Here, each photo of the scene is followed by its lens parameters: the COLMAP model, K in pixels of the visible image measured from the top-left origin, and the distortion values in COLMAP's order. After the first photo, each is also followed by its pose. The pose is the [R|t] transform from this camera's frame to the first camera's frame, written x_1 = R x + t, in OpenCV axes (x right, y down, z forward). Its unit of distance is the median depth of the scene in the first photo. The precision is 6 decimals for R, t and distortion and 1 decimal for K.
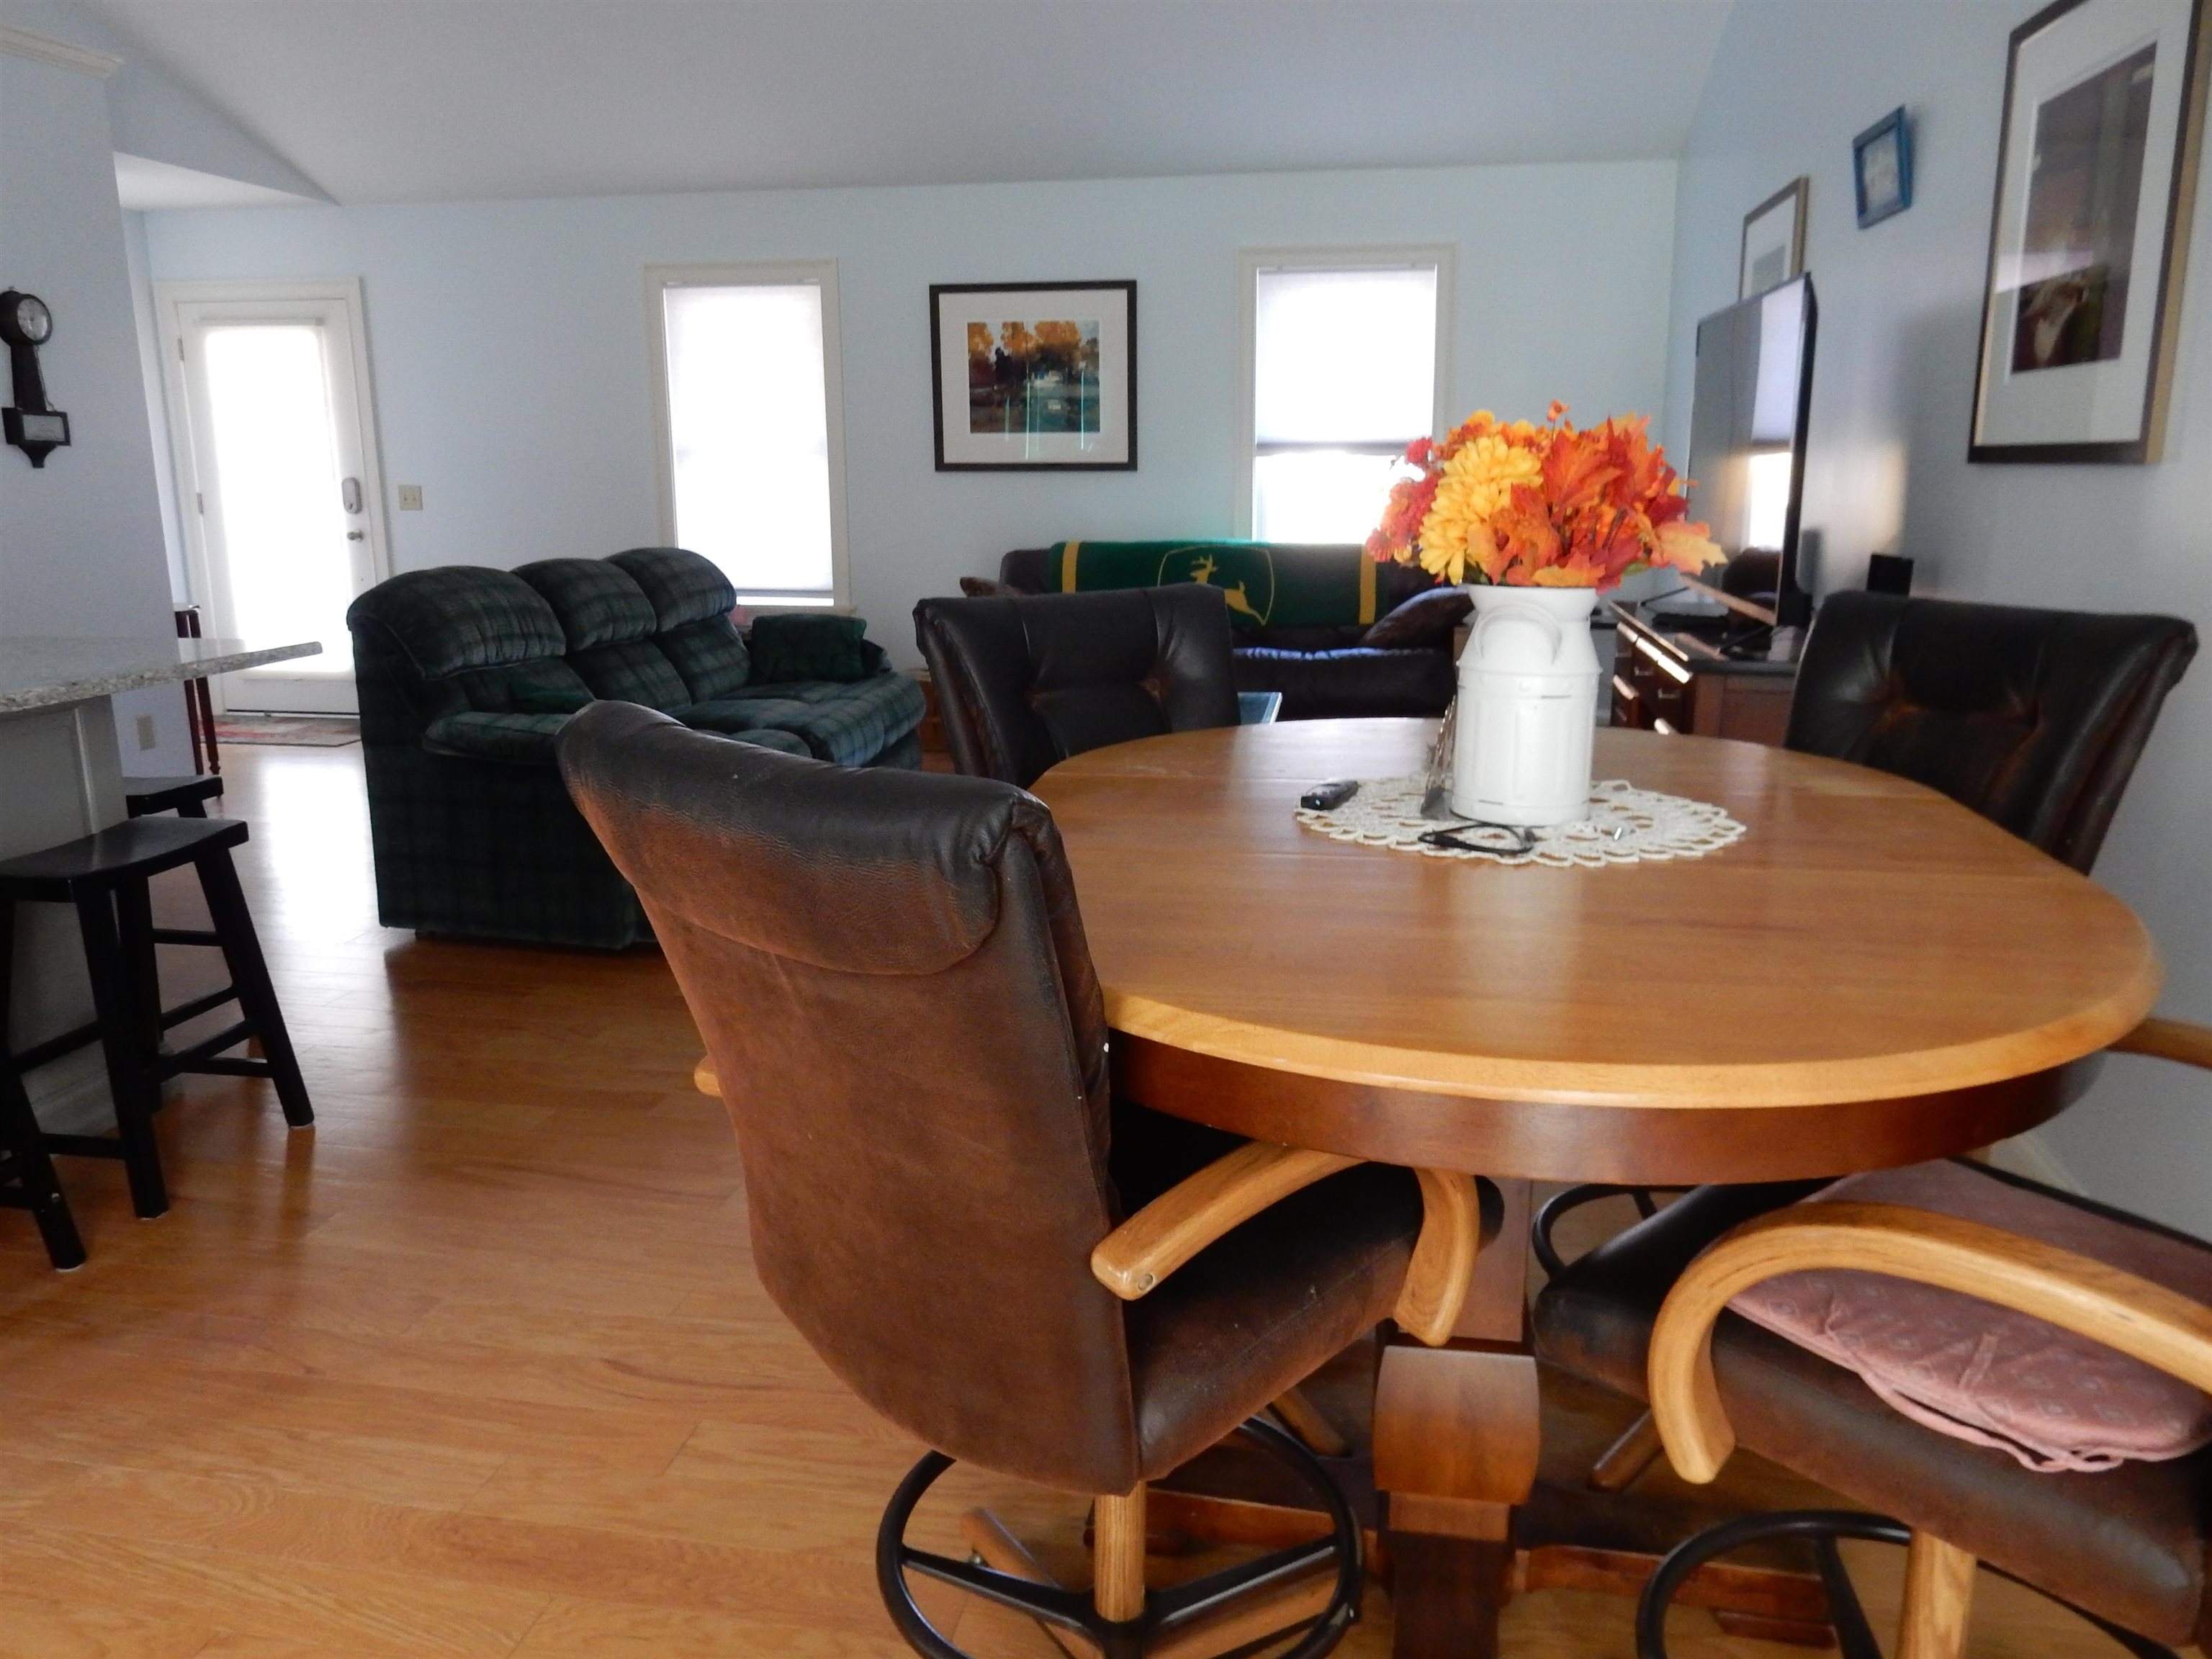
lens RADIAL K [[1626.3, 0, 1138.6], [0, 1626.3, 831.4], [0, 0, 1]] dist [-0.006015, 0.001490]
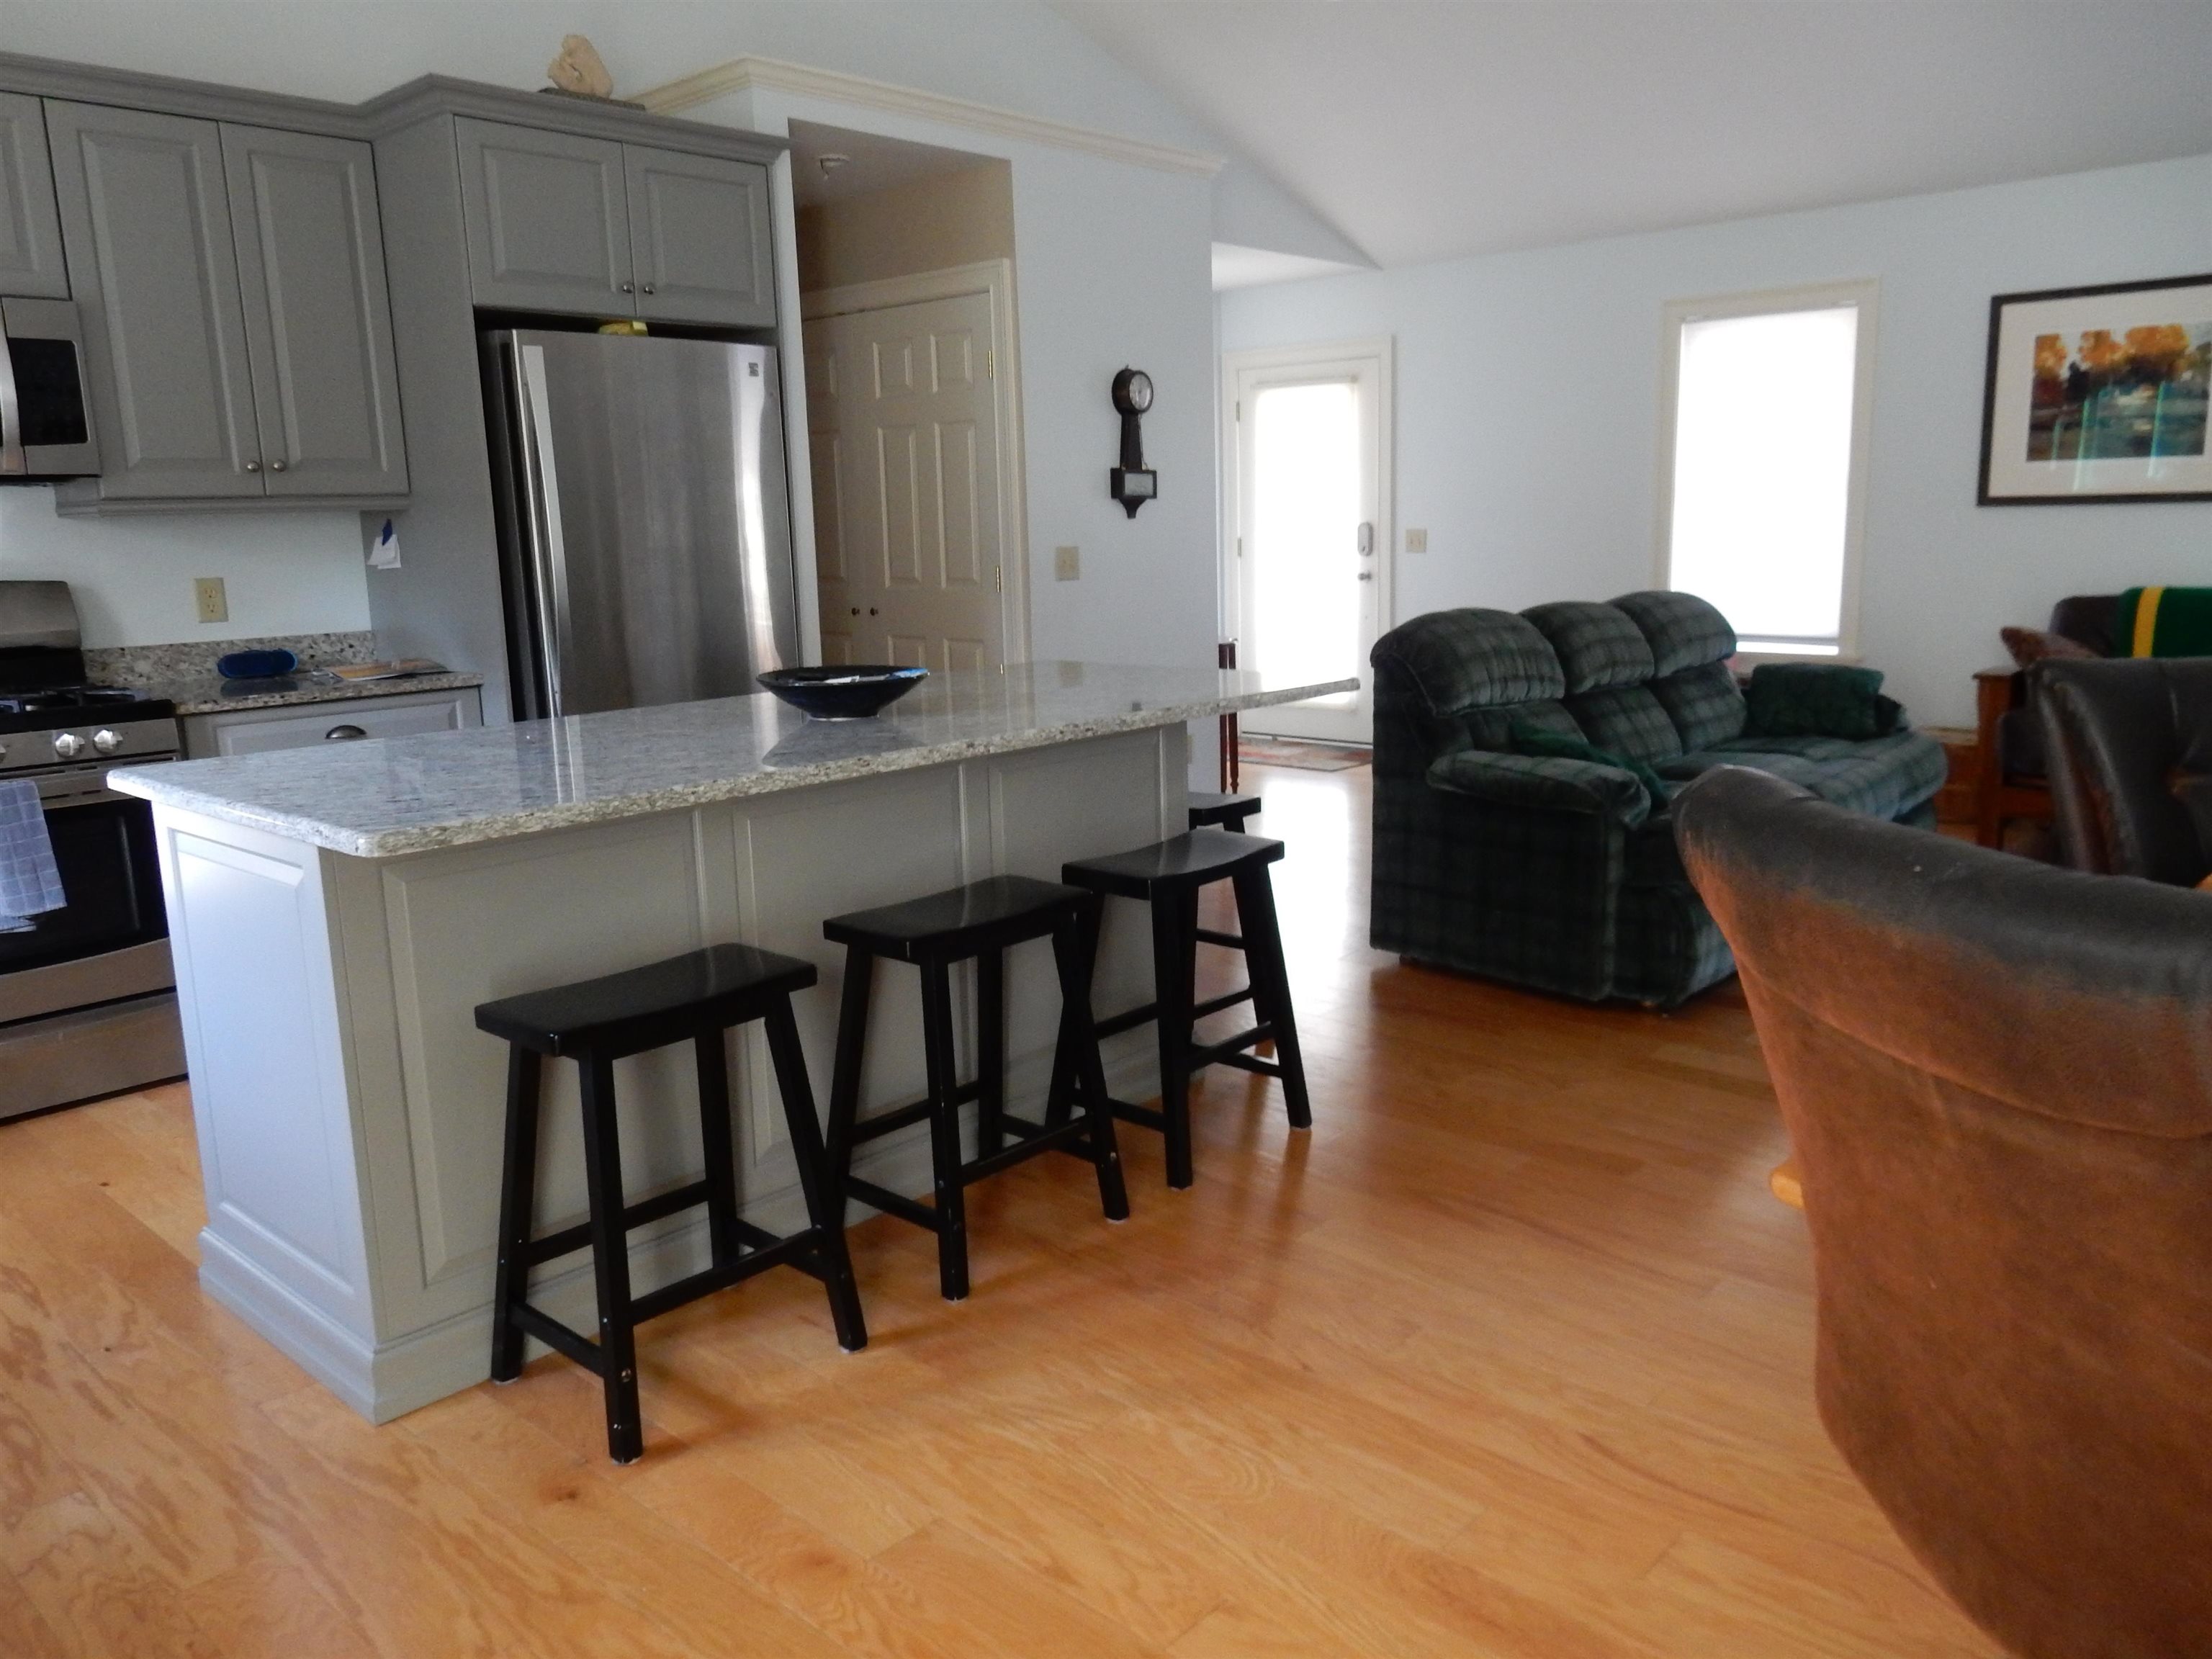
lens RADIAL K [[1652.5, 0, 1135.2], [0, 1652.5, 832.7], [0, 0, 1]] dist [0.006189, 0.001059]
pose [[0.844471, 0.085098, -0.528798, -0.028669], [-0.098525, 0.995131, 0.002802, -0.002989], [0.526461, 0.049734, 0.848743, 0.004364]]
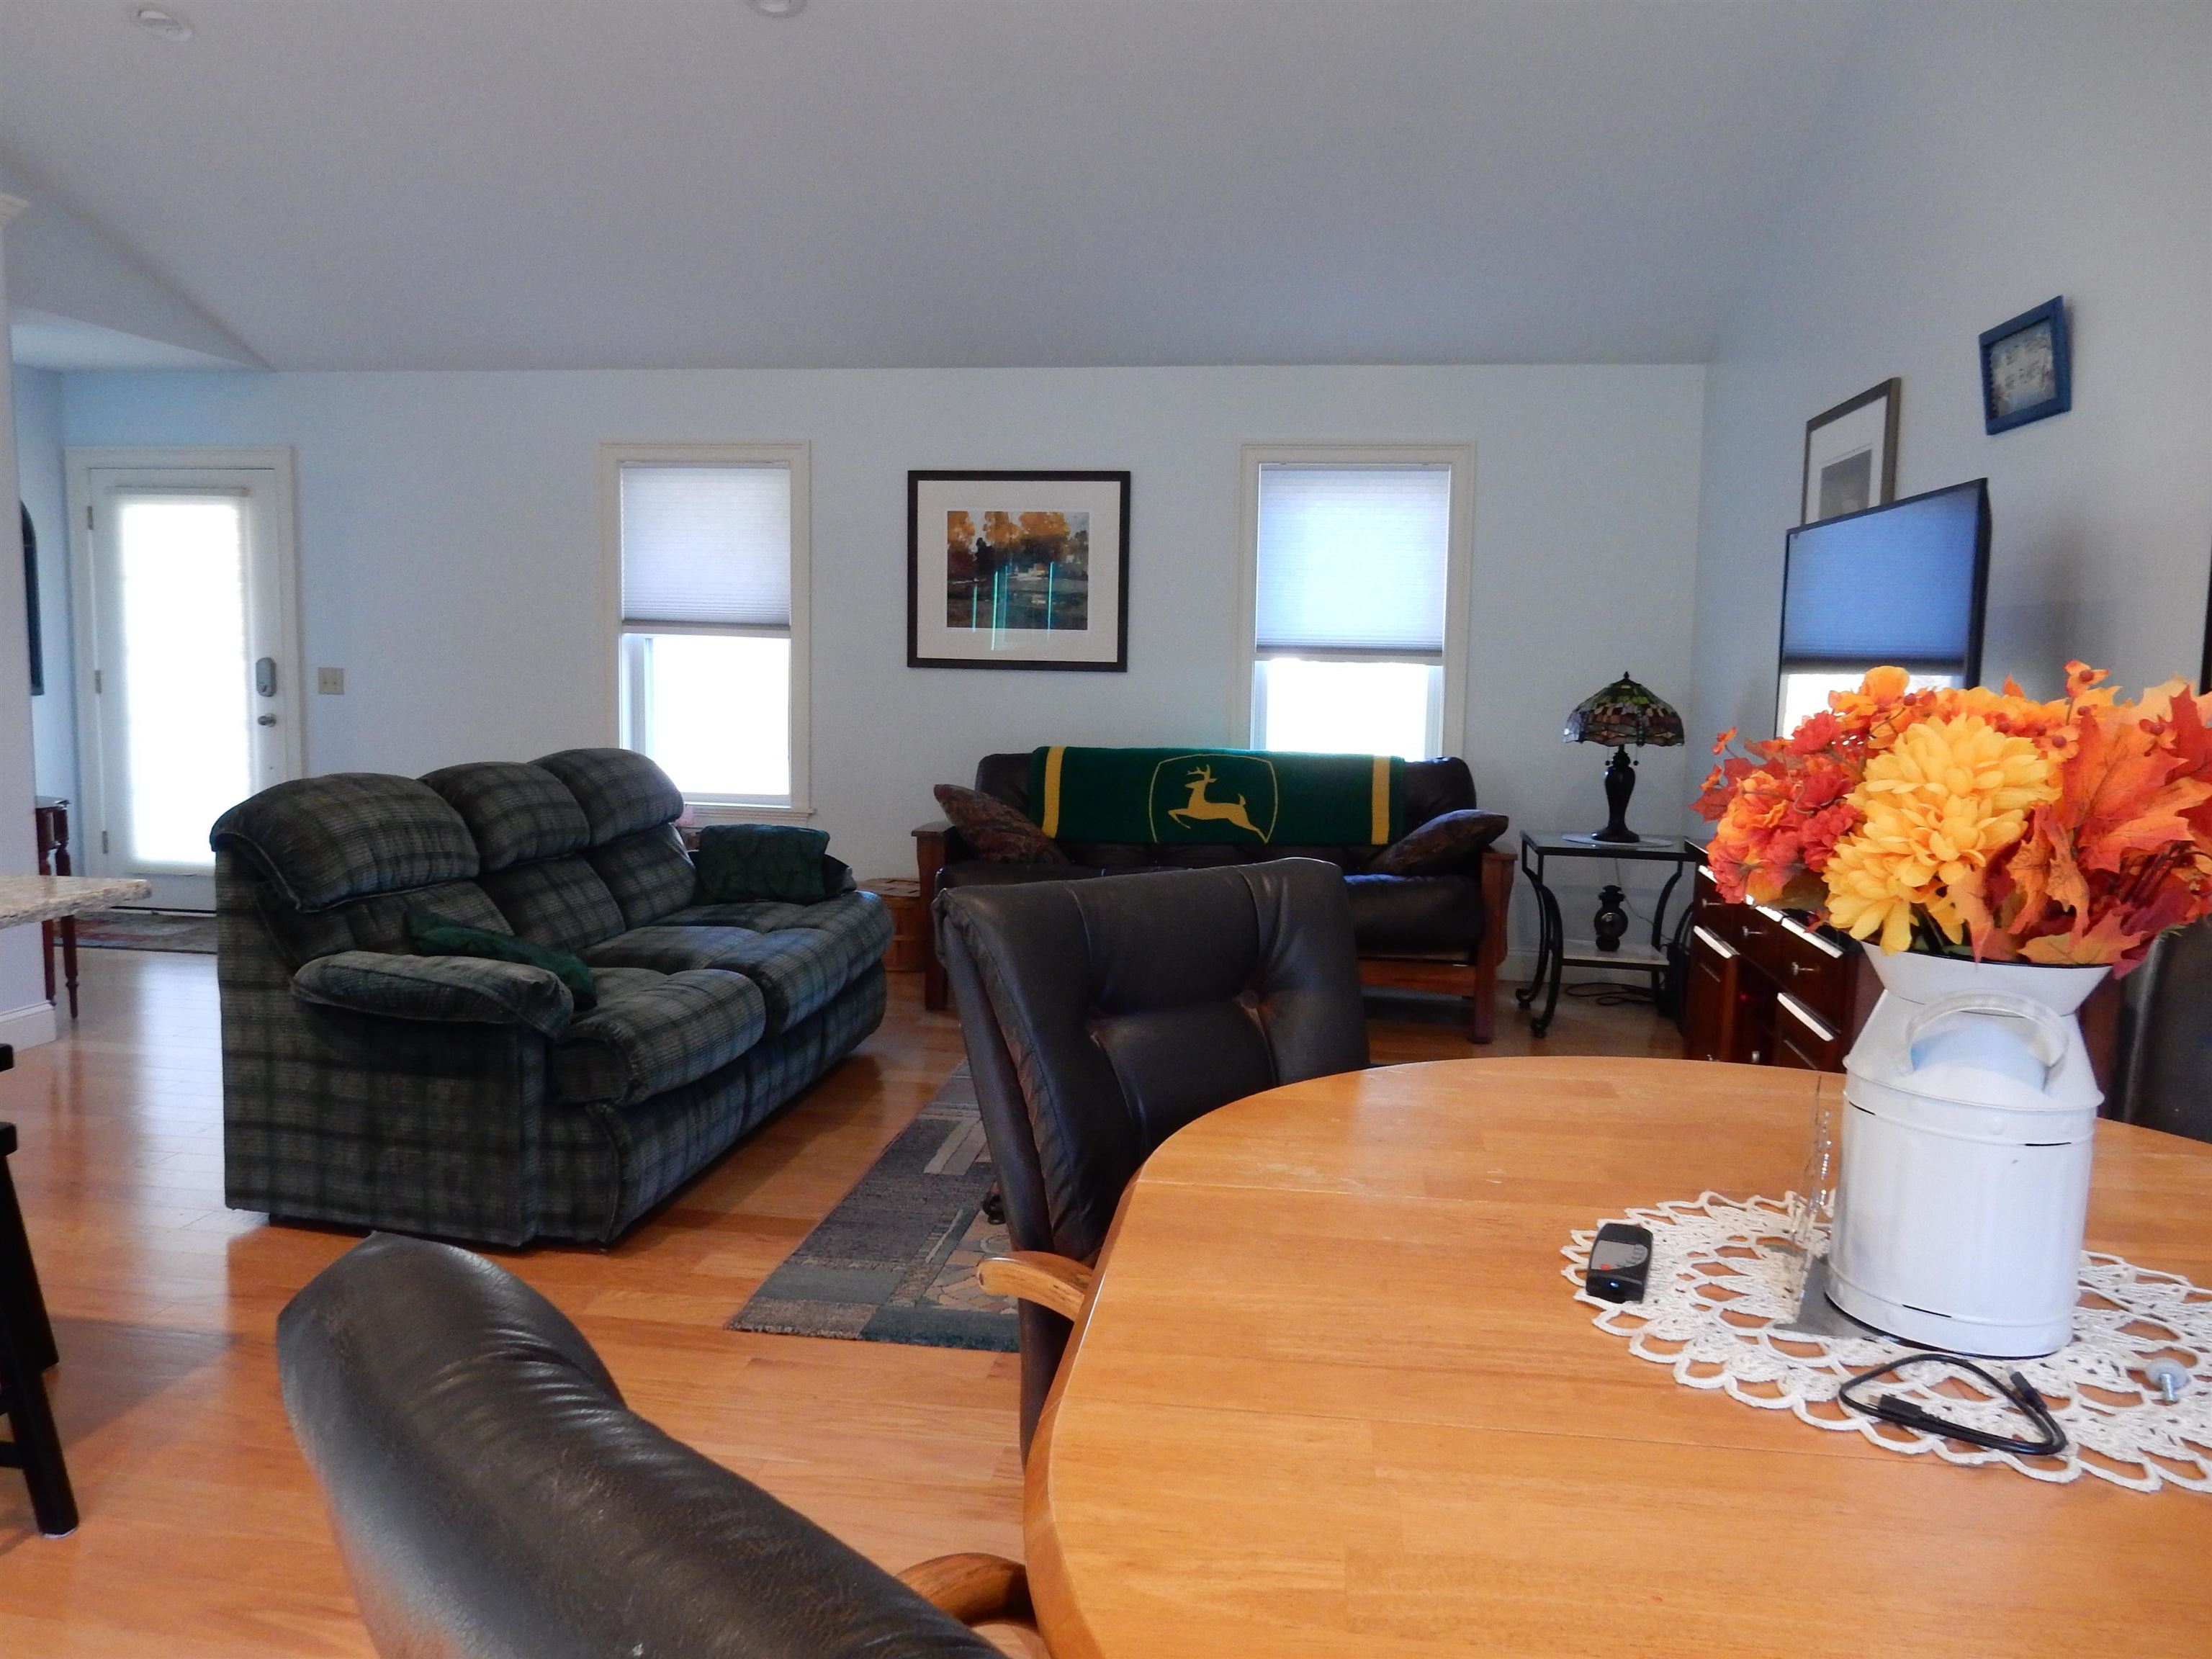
lens RADIAL K [[1626.3, 0, 1138.6], [0, 1626.3, 831.4], [0, 0, 1]] dist [-0.006015, 0.001490]
pose [[0.999291, 0.019869, 0.031966, -0.030598], [-0.016170, 0.993568, -0.112074, -0.038645], [-0.033987, 0.111478, 0.993186, 0.125759]]
